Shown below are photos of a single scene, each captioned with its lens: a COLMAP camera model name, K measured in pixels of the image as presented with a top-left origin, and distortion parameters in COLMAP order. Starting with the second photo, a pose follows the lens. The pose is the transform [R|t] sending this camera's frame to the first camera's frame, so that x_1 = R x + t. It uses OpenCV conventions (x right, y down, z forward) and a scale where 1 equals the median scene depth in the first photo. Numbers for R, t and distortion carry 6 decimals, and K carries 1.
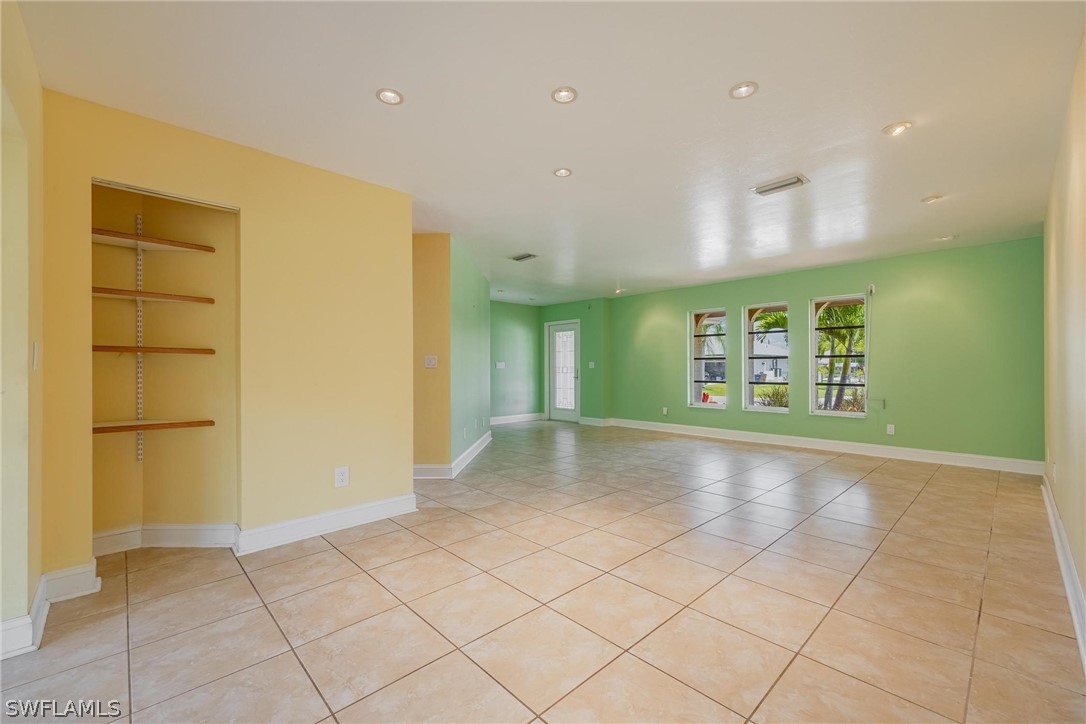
lens RADIAL K [[450.2, 0, 542.6], [0, 450.2, 366.1], [0, 0, 1]] dist [0.002336, 0.001343]
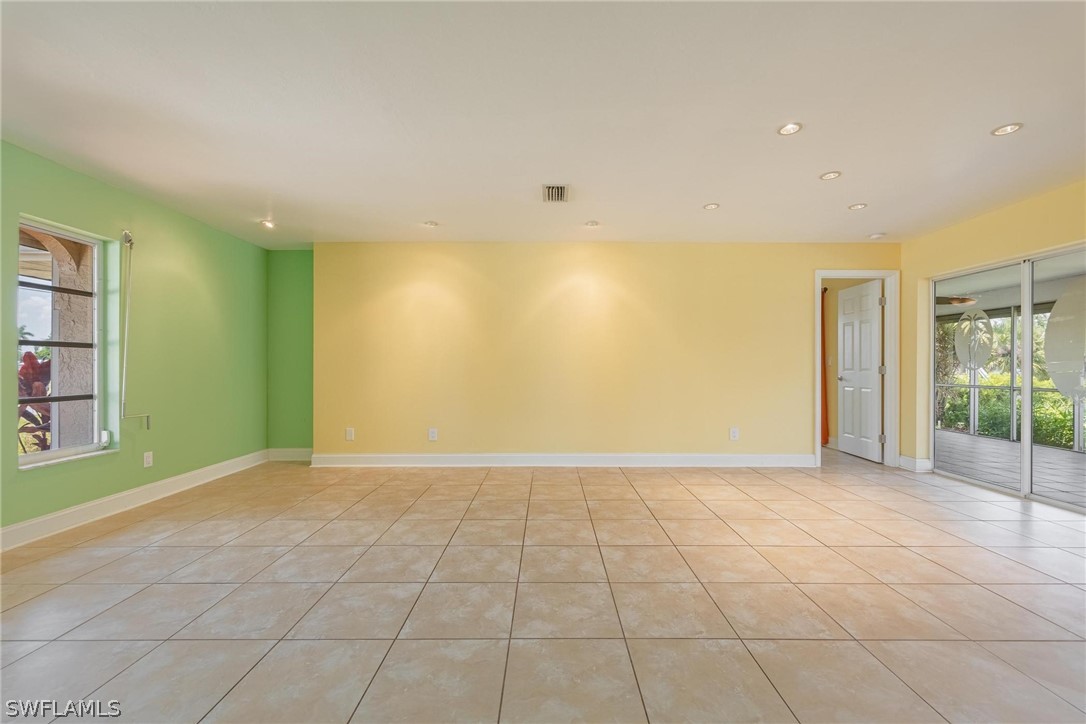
lens RADIAL K [[450.2, 0, 541.1], [0, 450.2, 364.7], [0, 0, 1]] dist [0.002336, 0.001343]
pose [[-0.725071, 0.003911, 0.688663, -0.179289], [-0.001557, 0.999972, -0.007318, 0.006630], [-0.688672, -0.006378, -0.725045, 1.763284]]
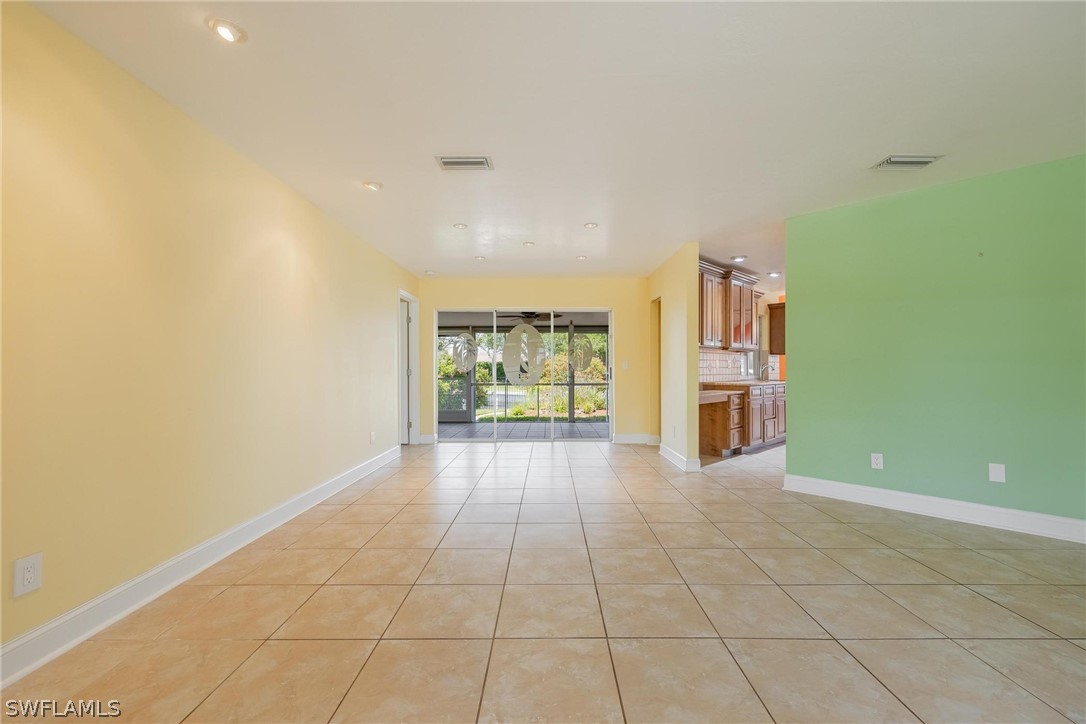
lens RADIAL K [[458.9, 0, 554.4], [0, 458.9, 368.2], [0, 0, 1]] dist [0.007796, 0.001378]
pose [[-0.677017, 0.005075, -0.735950, 1.059225], [0.009461, 0.999954, -0.001807, 0.003460], [0.735906, -0.008186, -0.677034, 1.713980]]
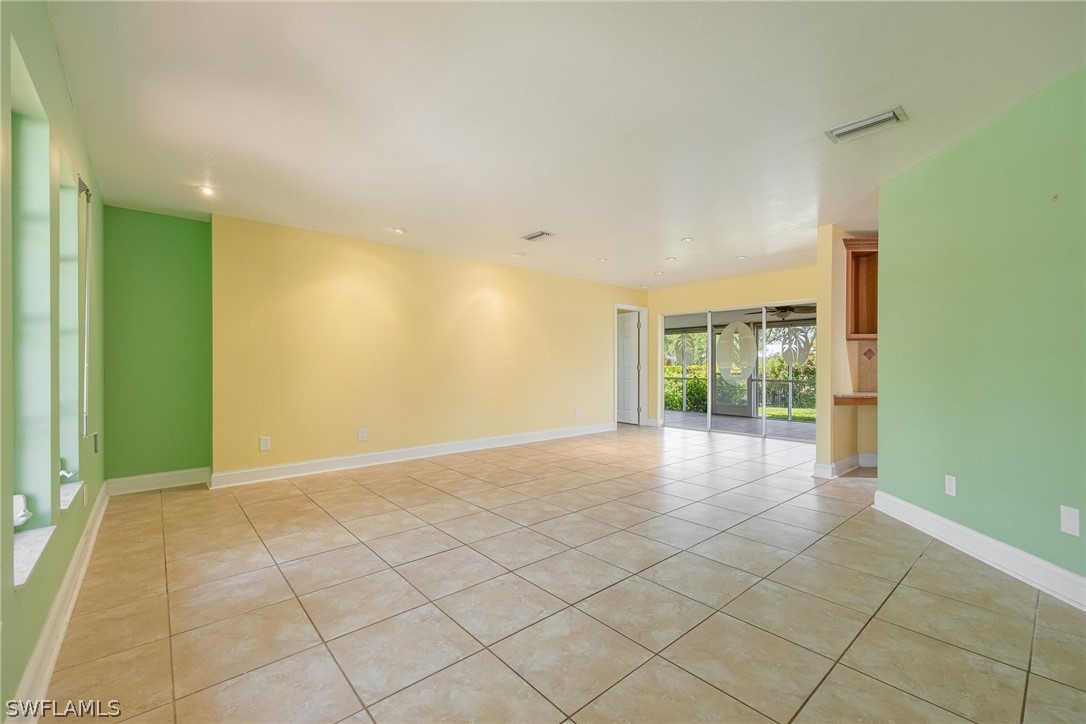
lens RADIAL K [[458.9, 0, 548.2], [0, 458.9, 362.0], [0, 0, 1]] dist [0.007796, 0.001378]
pose [[-0.999473, 0.004752, 0.032103, 0.437598], [0.004327, 0.999902, -0.013295, 0.012932], [-0.032163, -0.013150, -0.999396, 2.404300]]
